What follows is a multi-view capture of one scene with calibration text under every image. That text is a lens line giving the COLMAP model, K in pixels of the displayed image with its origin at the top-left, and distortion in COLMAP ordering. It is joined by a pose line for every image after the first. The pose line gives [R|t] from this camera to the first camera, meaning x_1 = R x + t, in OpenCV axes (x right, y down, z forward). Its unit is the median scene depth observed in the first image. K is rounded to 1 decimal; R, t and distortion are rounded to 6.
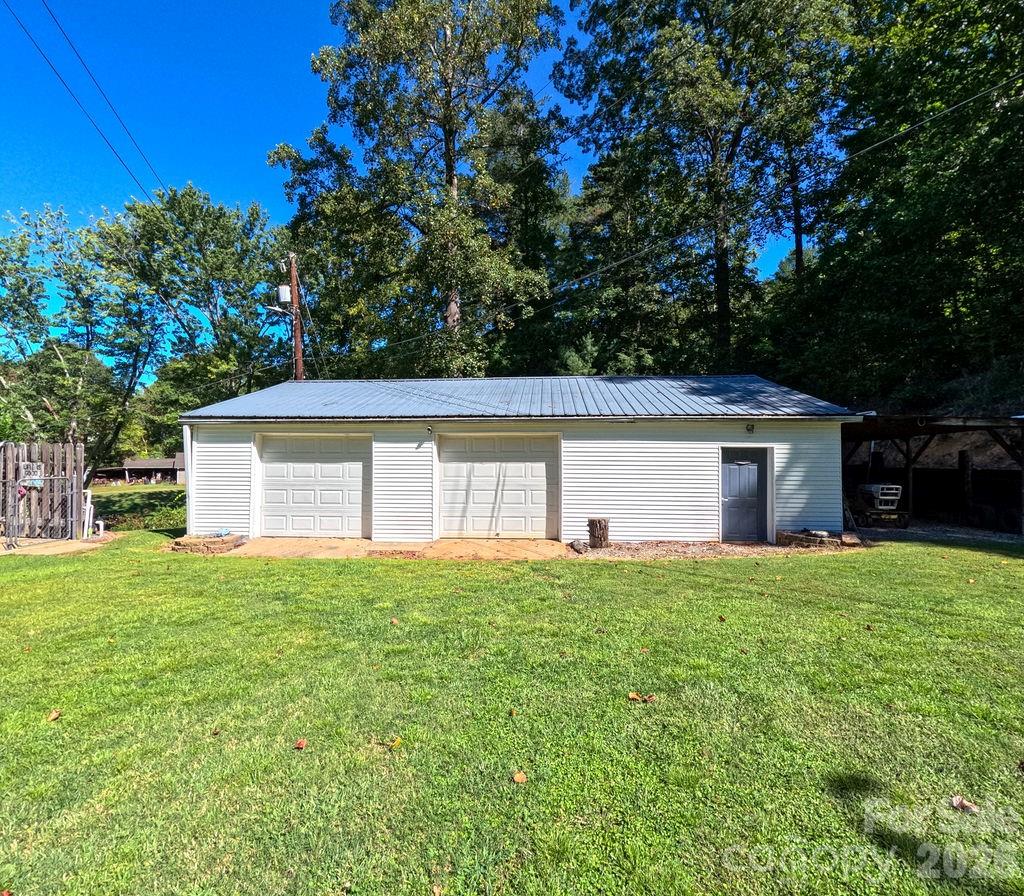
lens RADIAL K [[485.8, 0, 512.0], [0, 485.8, 448.0], [0, 0, 1]] dist [-0.000787, 0.000449]
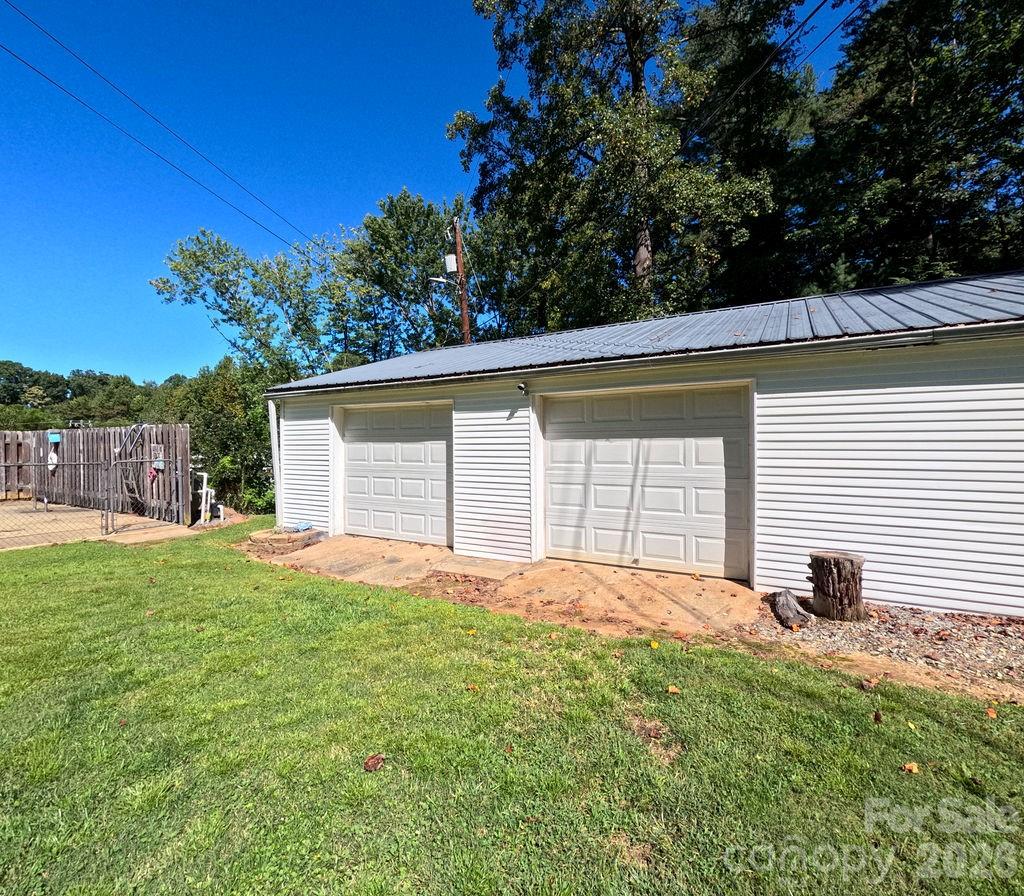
lens RADIAL K [[485.8, 0, 512.0], [0, 485.8, 448.0], [0, 0, 1]] dist [-0.000787, 0.000449]
pose [[0.900674, -0.004301, -0.434475, 0.090391], [0.020825, 0.999229, 0.033278, 0.018260], [0.433997, -0.039020, 0.900069, 0.402919]]
